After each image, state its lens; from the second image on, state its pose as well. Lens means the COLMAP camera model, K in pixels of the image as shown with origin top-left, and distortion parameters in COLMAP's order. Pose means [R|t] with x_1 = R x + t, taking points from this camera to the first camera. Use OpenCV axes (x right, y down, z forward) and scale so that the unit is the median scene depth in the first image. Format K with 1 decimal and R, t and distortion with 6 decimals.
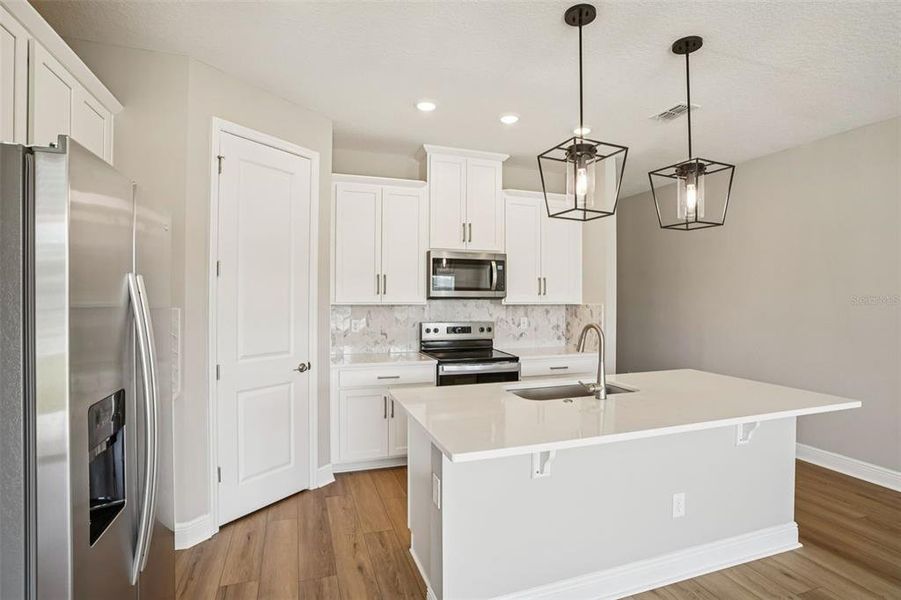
lens RADIAL K [[453.6, 0, 447.8], [0, 453.6, 299.1], [0, 0, 1]] dist [-0.049376, 0.014942]
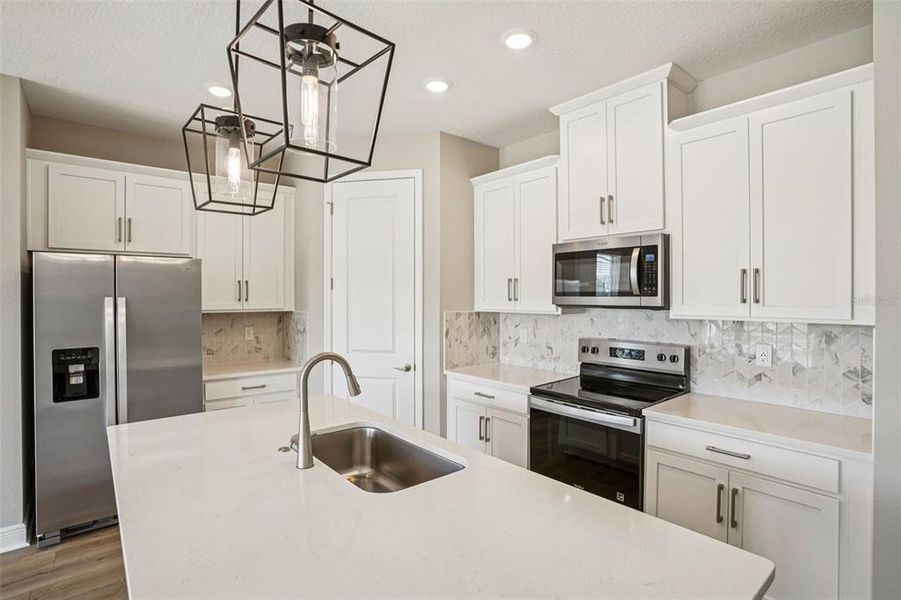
lens RADIAL K [[453.6, 0, 452.4], [0, 453.6, 296.9], [0, 0, 1]] dist [-0.049376, 0.014942]
pose [[0.348804, -0.003530, -0.937189, 0.590962], [0.000045, 0.999993, -0.003750, -0.014294], [0.937196, 0.001266, 0.348801, 0.548596]]
